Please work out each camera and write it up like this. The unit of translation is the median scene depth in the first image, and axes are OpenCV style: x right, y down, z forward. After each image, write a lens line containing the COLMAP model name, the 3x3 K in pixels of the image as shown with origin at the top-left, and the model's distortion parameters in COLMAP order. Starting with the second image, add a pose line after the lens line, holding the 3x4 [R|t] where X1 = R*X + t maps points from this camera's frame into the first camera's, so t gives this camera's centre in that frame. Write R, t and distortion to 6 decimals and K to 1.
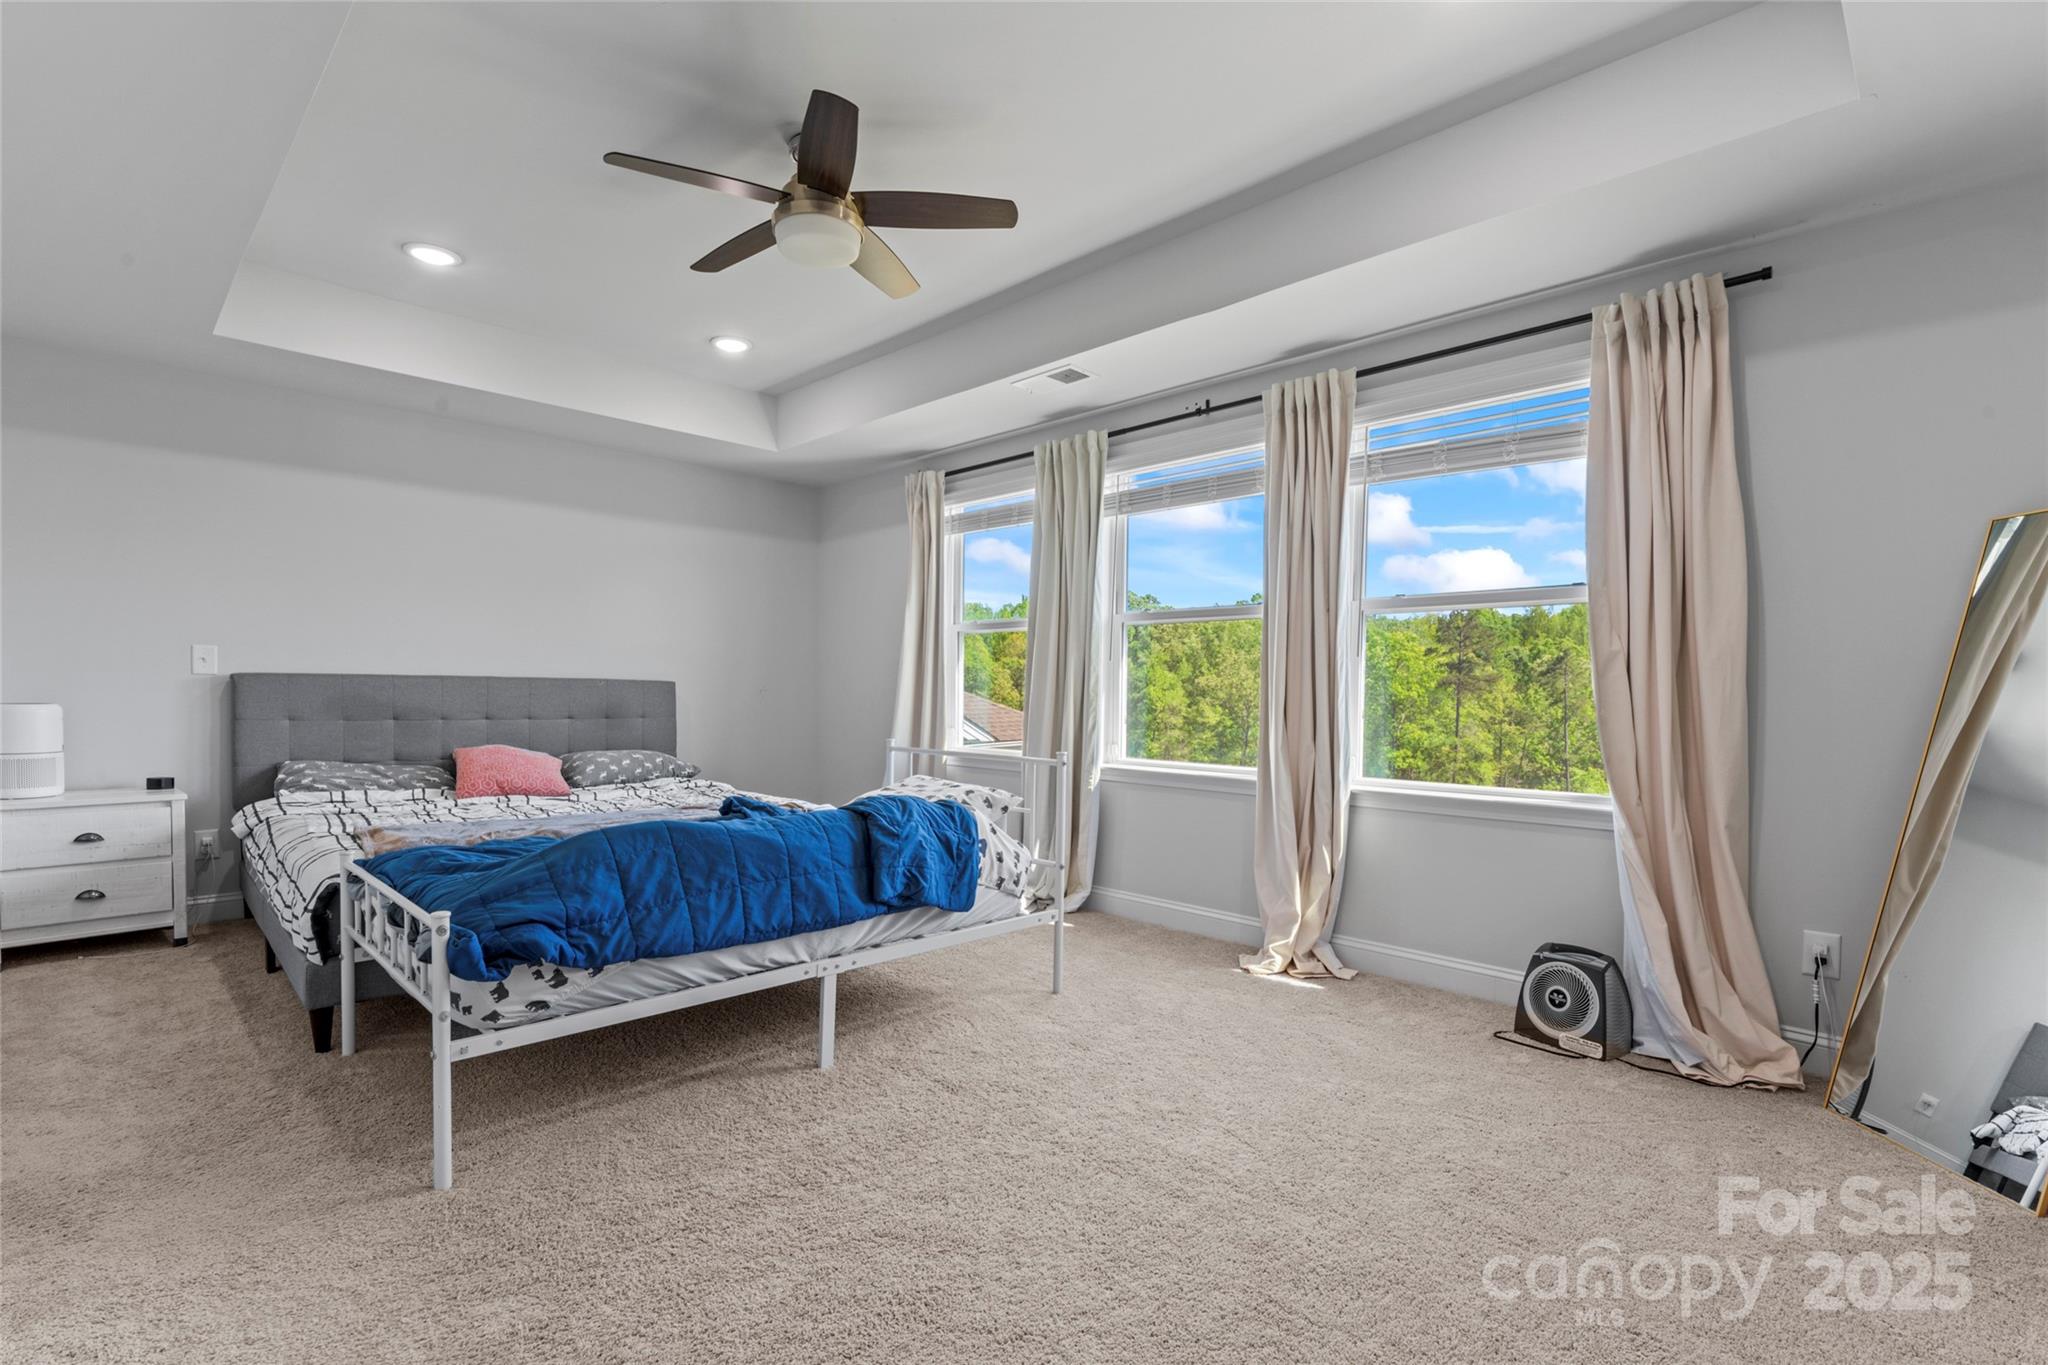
lens RADIAL K [[942.2, 0, 1024.8], [0, 942.2, 686.5], [0, 0, 1]] dist [-0.012910, -0.000136]
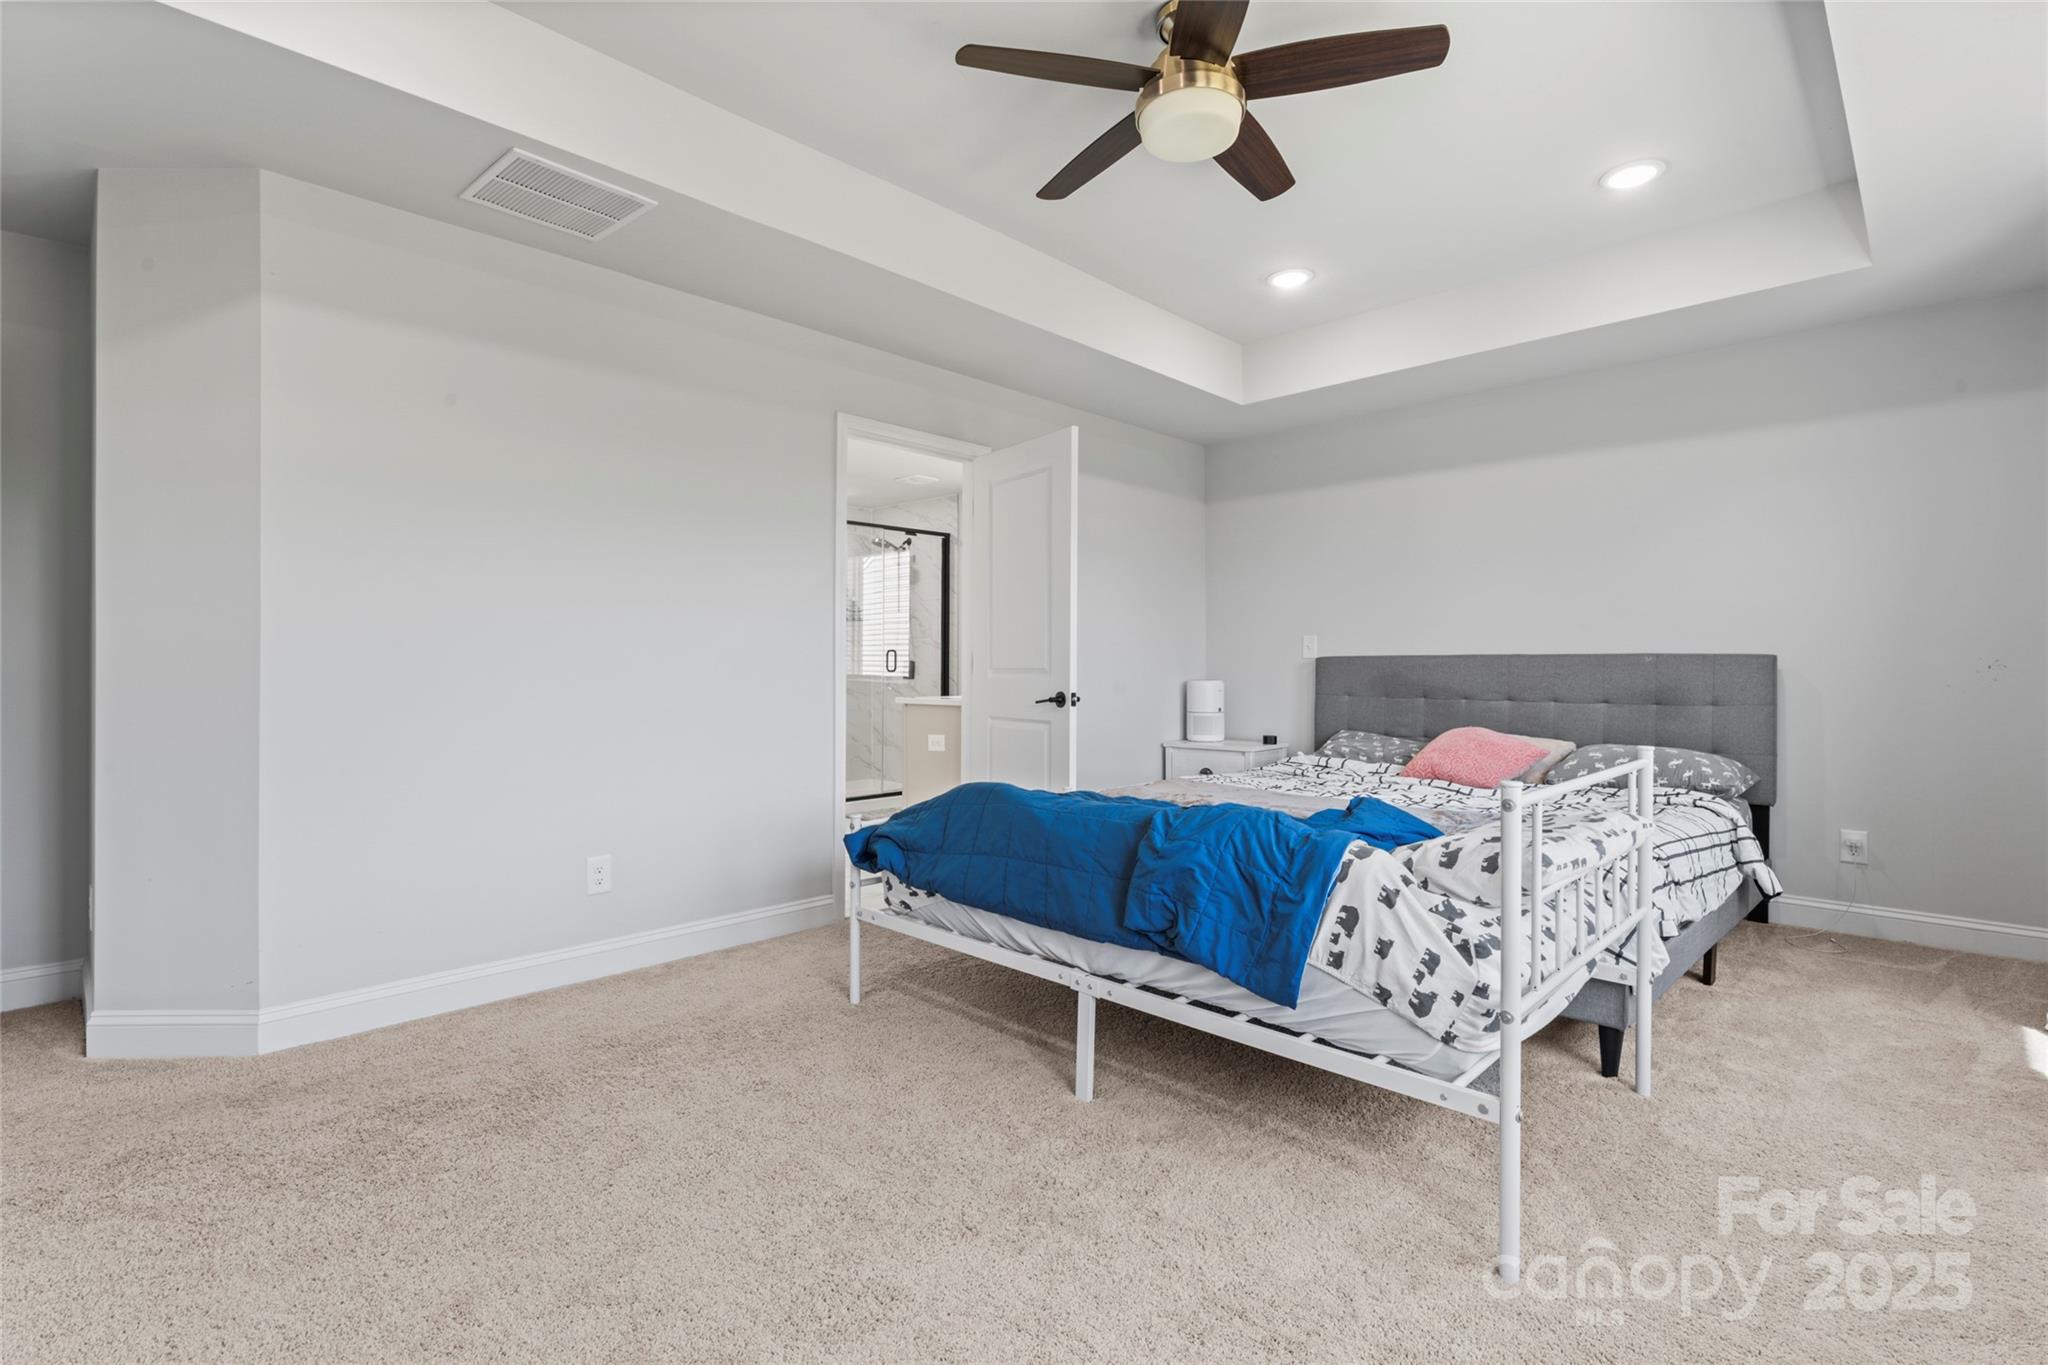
lens RADIAL K [[942.2, 0, 1024.6], [0, 942.2, 678.3], [0, 0, 1]] dist [-0.012910, -0.000136]
pose [[0.010508, -0.002336, -0.999942, 0.530137], [0.003848, 0.999990, -0.002296, 0.020118], [0.999937, -0.003824, 0.010516, 0.776681]]
